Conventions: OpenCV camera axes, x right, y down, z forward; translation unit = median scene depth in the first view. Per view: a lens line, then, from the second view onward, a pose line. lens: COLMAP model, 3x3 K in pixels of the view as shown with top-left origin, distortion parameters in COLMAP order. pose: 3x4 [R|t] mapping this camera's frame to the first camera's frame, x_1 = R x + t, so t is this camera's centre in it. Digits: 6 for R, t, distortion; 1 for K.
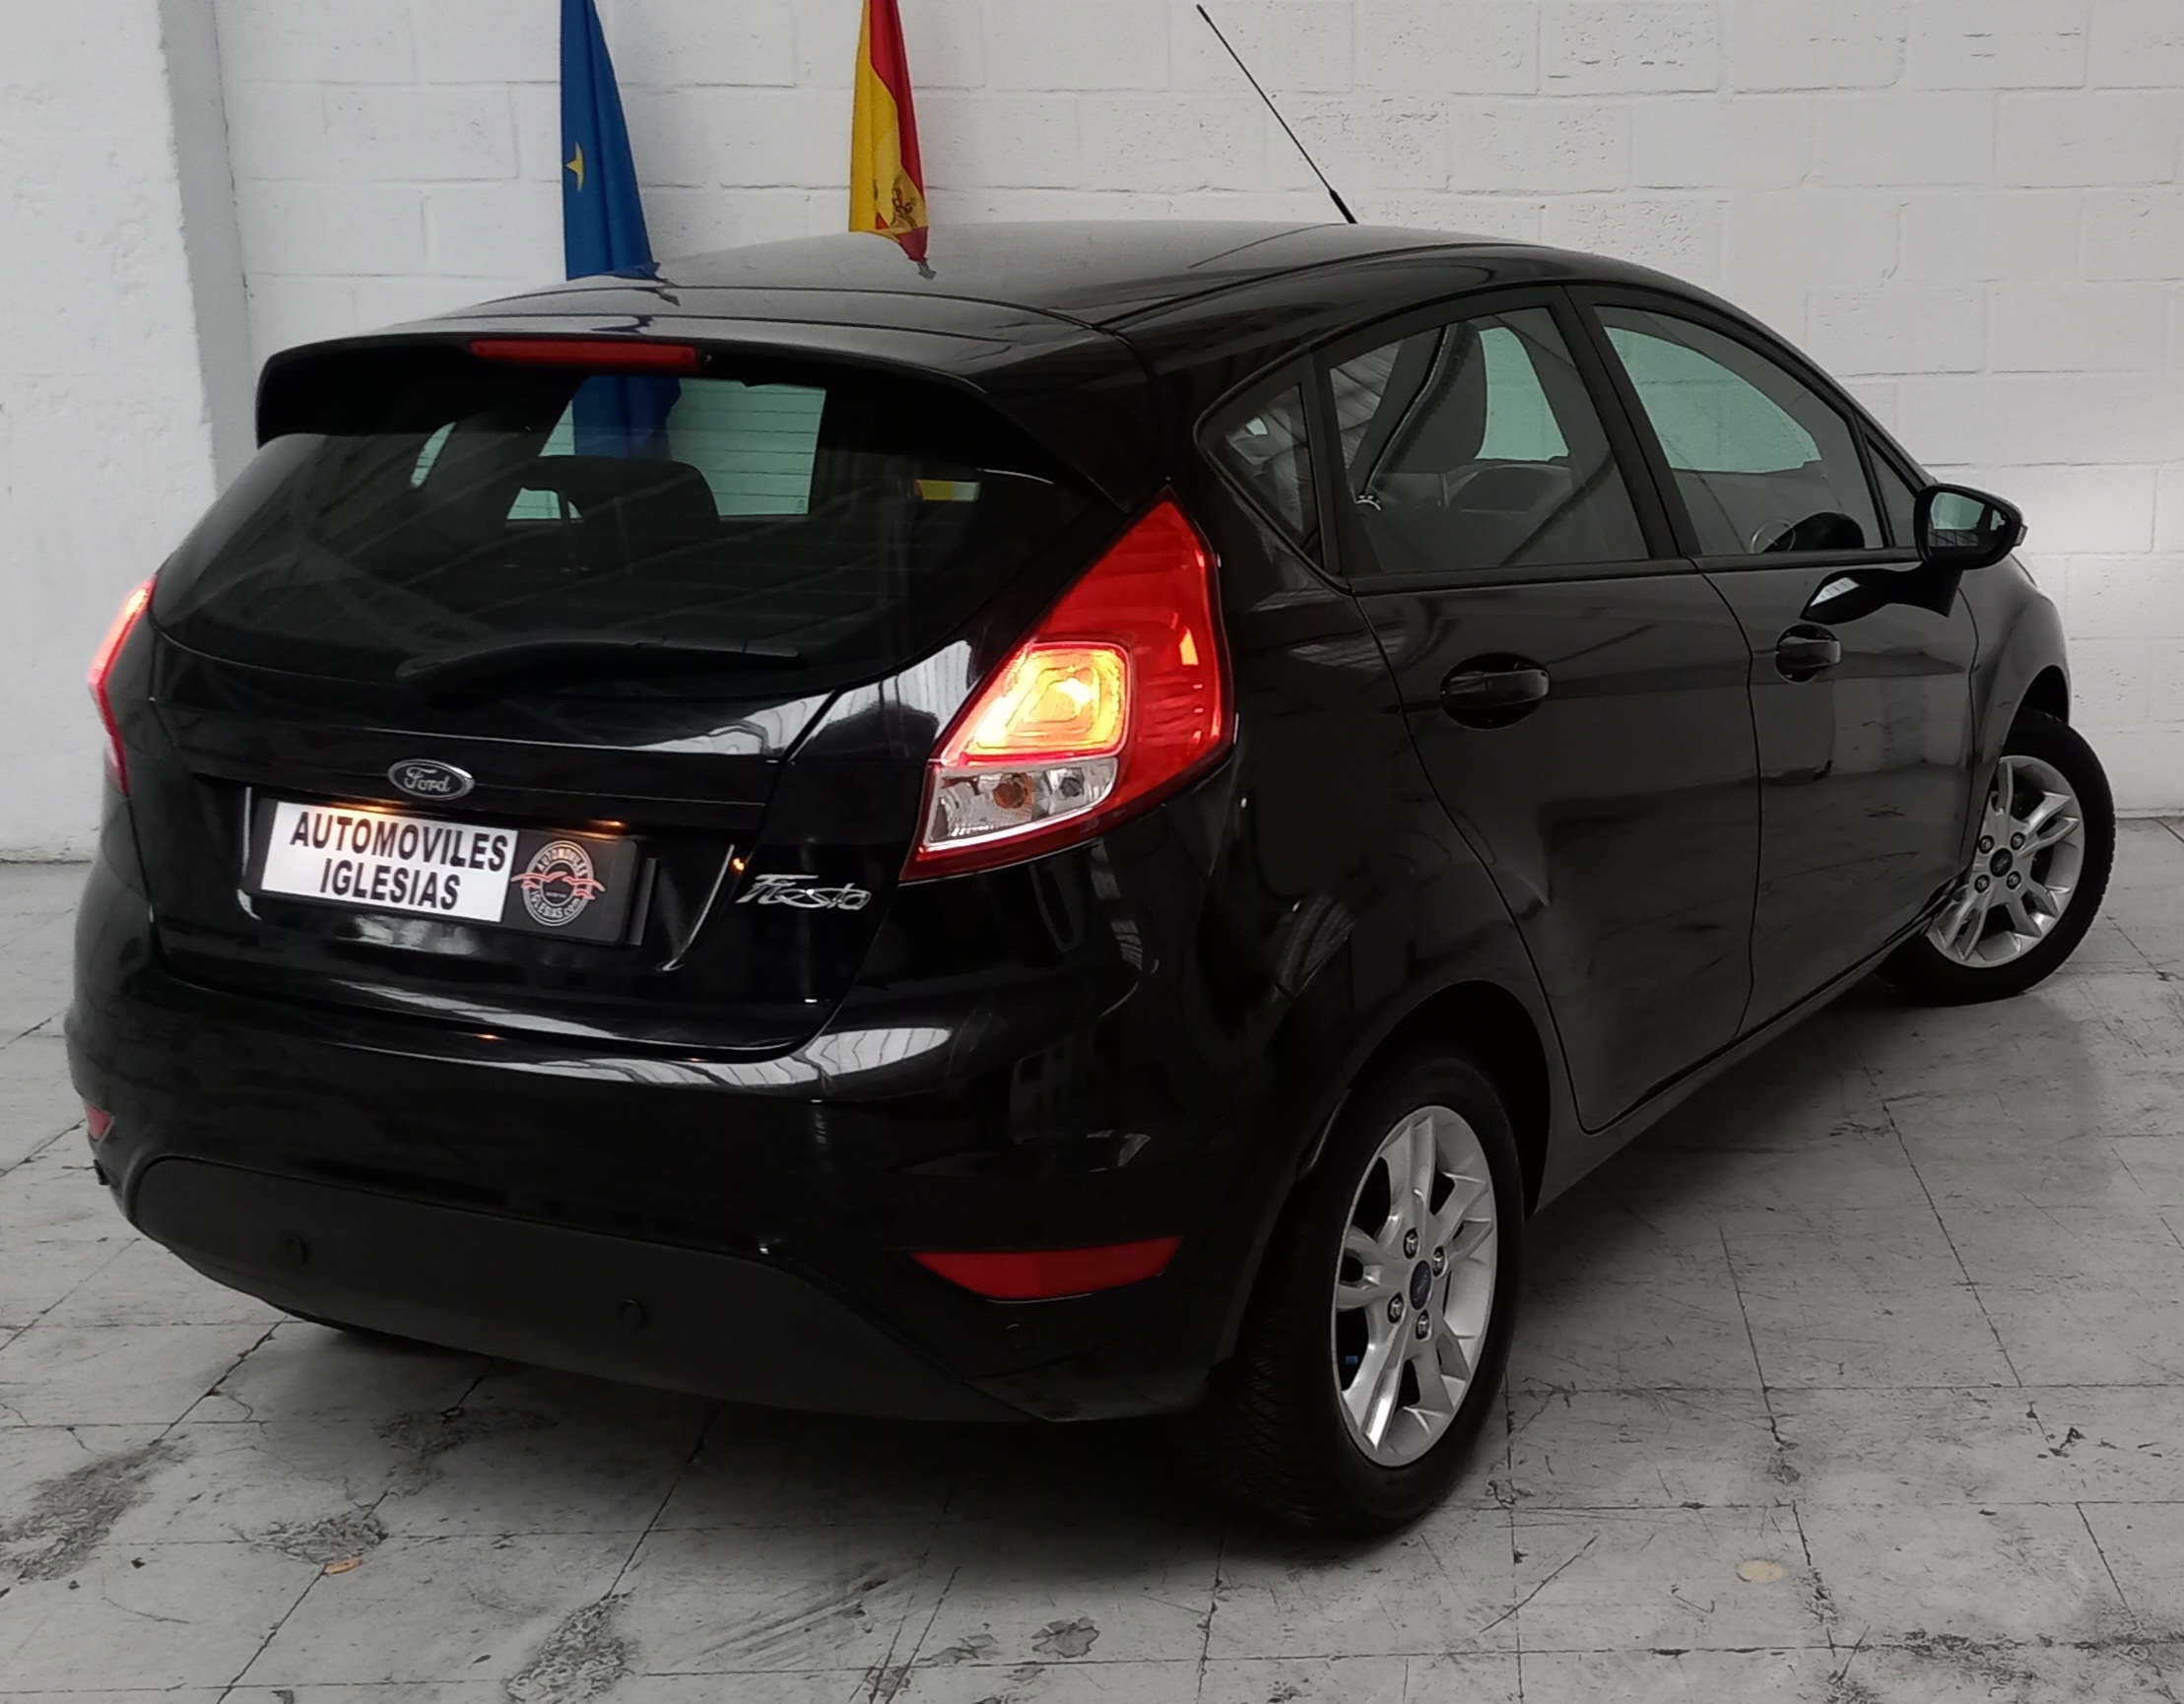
lens RADIAL K [[2864.2, 0, 1542.9], [0, 2864.2, 901.4], [0, 0, 1]] dist [0.143910, -0.234583]
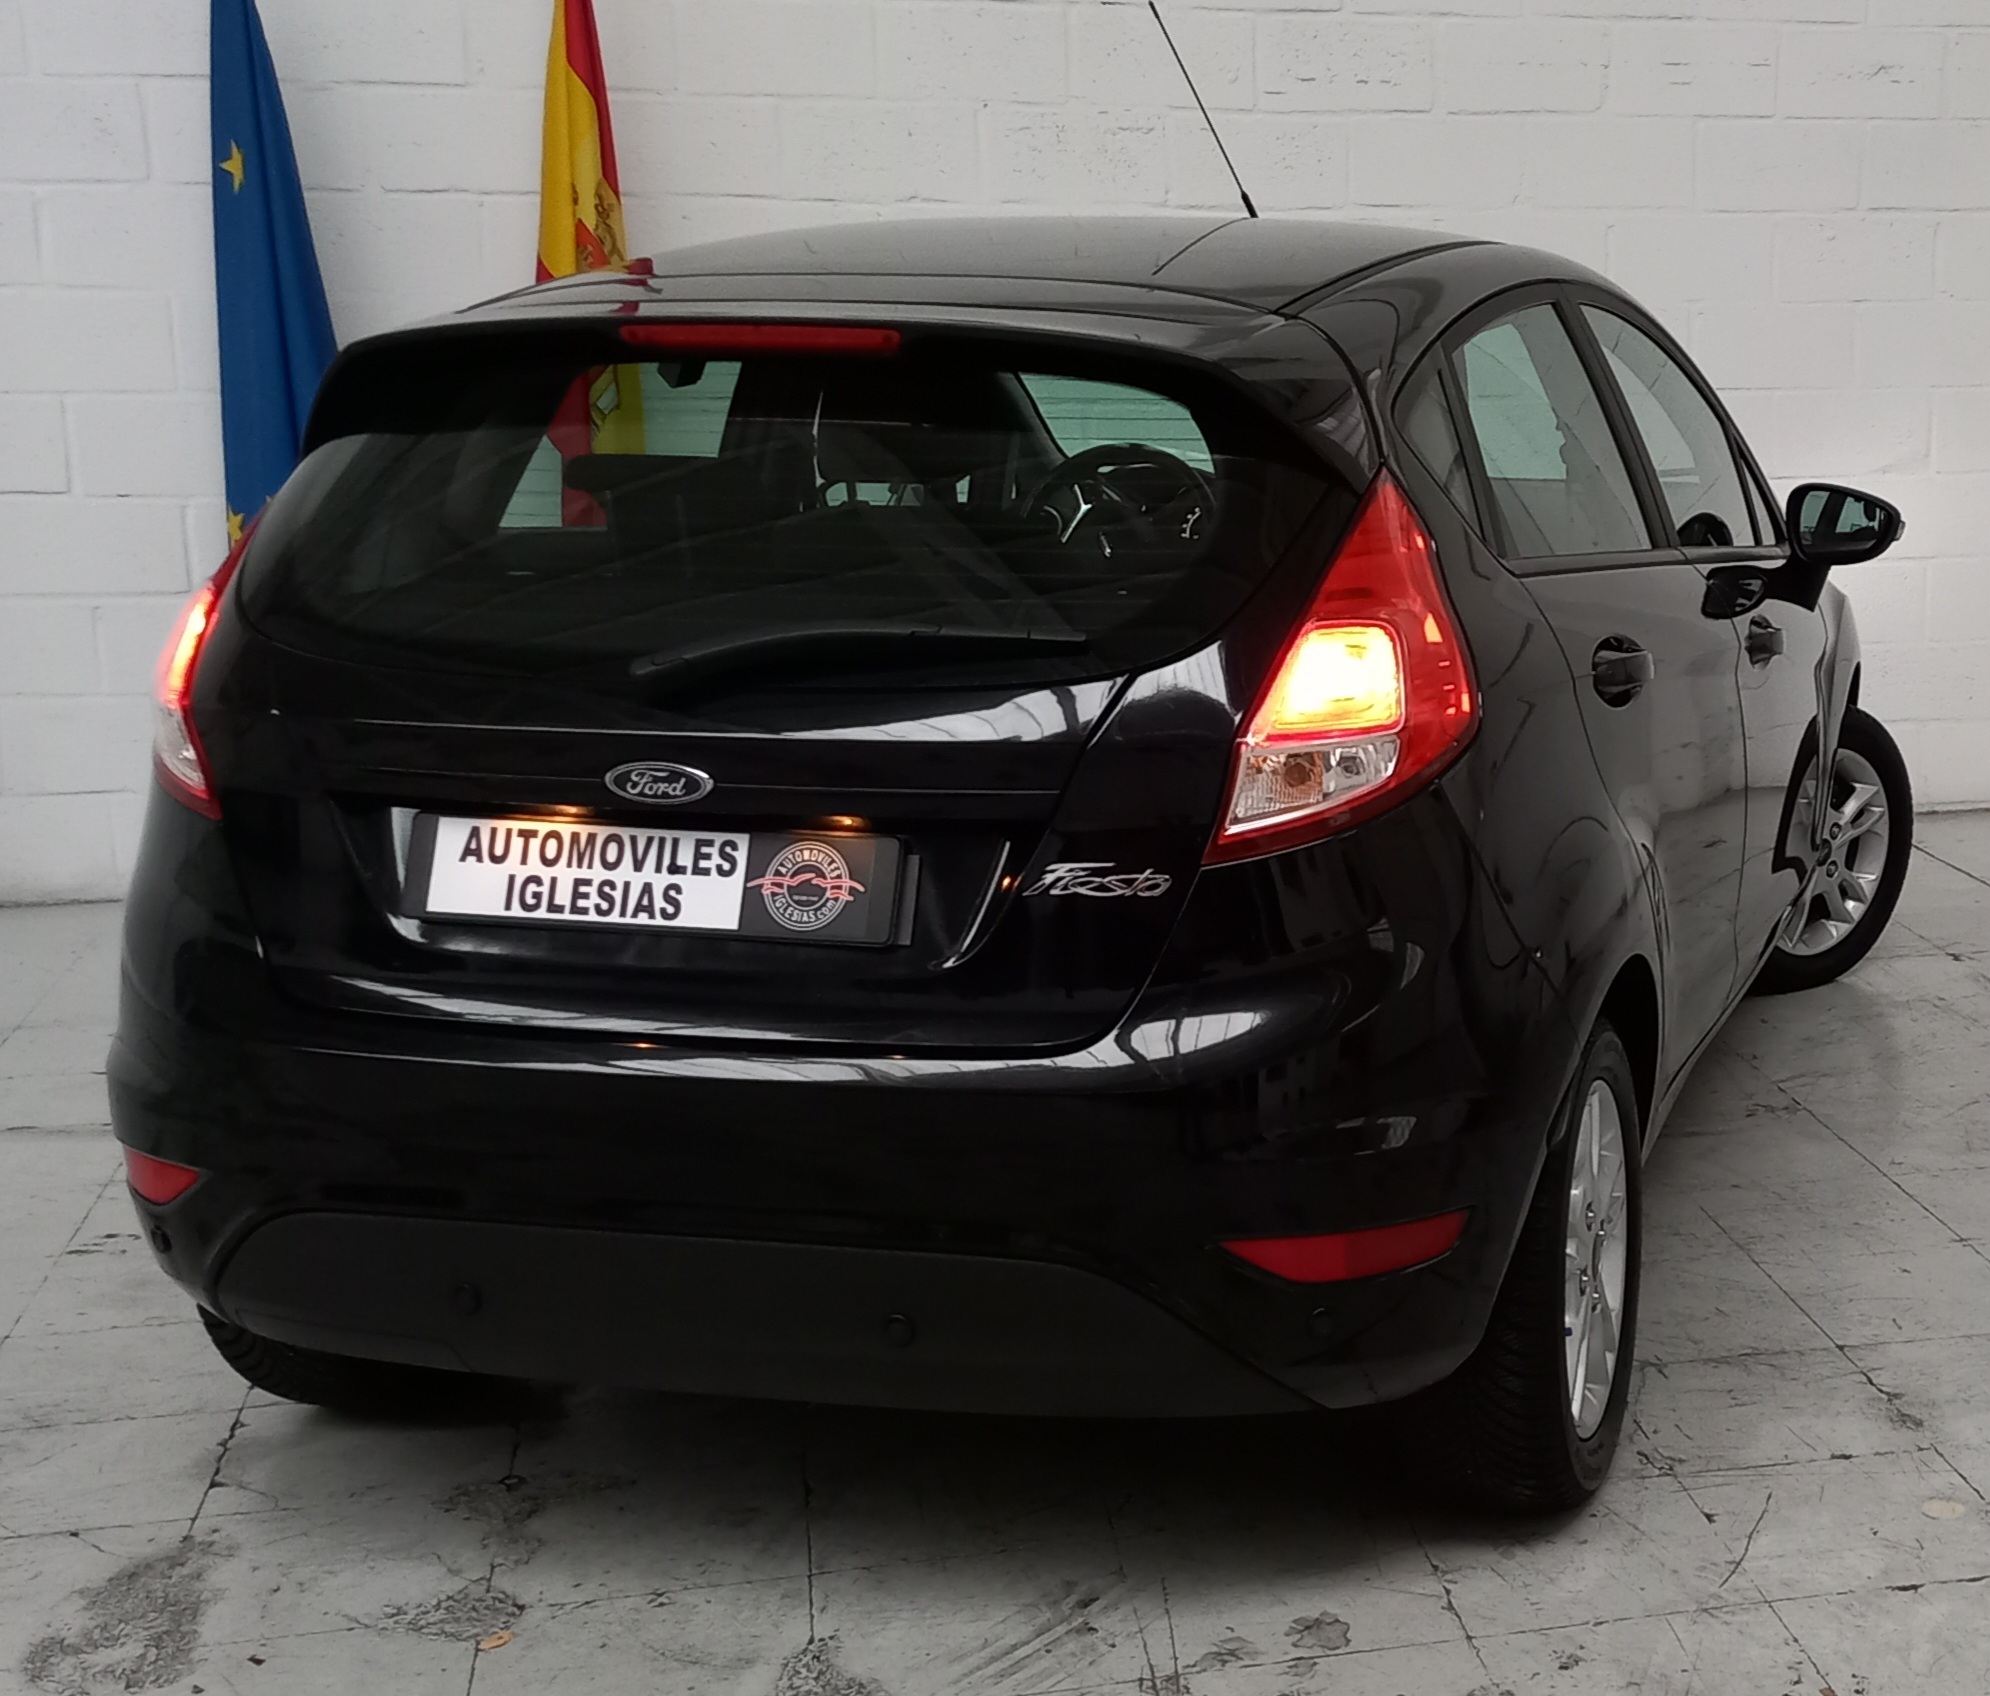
lens RADIAL K [[2907.4, 0, 1543.3], [0, 2907.4, 890.1], [0, 0, 1]] dist [0.137546, -0.220091]
pose [[0.972867, -0.042300, 0.227464, -0.278858], [0.047205, 0.998754, -0.016169, 0.019297], [-0.226497, 0.026467, 0.973652, 0.001694]]
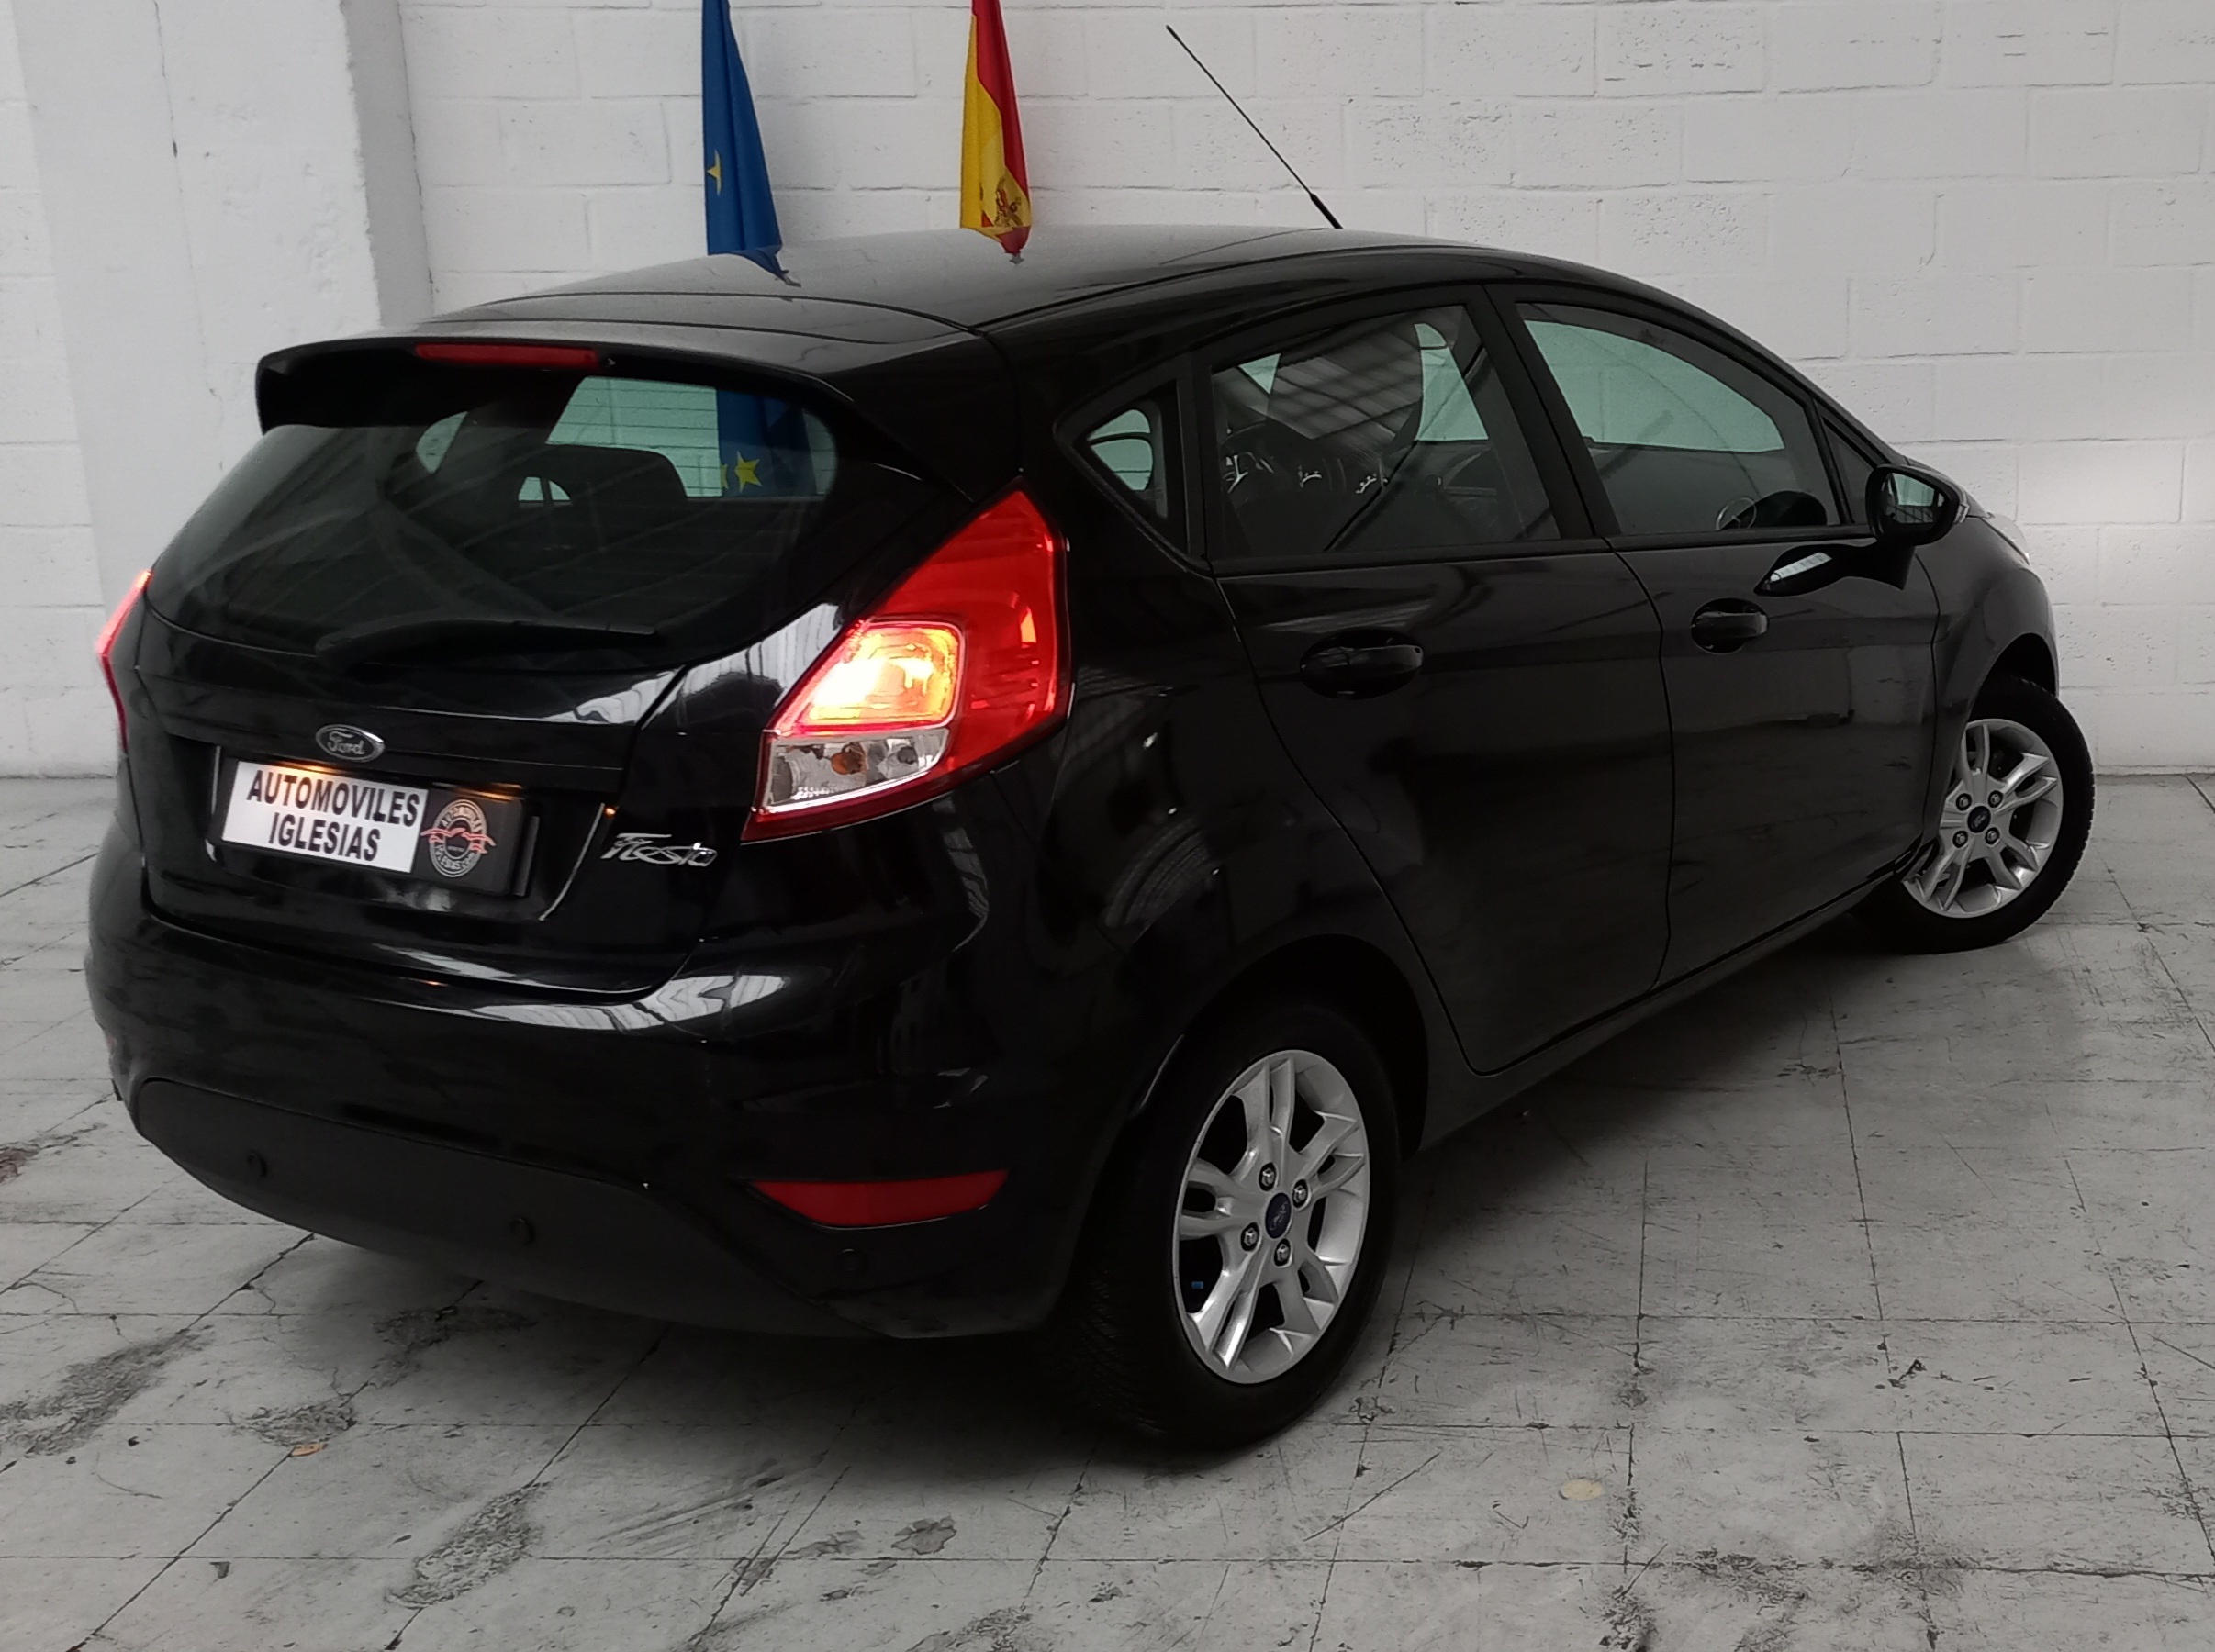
lens RADIAL K [[2672.0, 0, 1587.1], [0, 2672.0, 835.4], [0, 0, 1]] dist [0.144004, -0.227209]
pose [[0.996909, 0.010021, -0.077920, 0.144891], [-0.009996, 0.999950, 0.000702, -0.010630], [0.077923, 0.000079, 0.996959, 0.004746]]
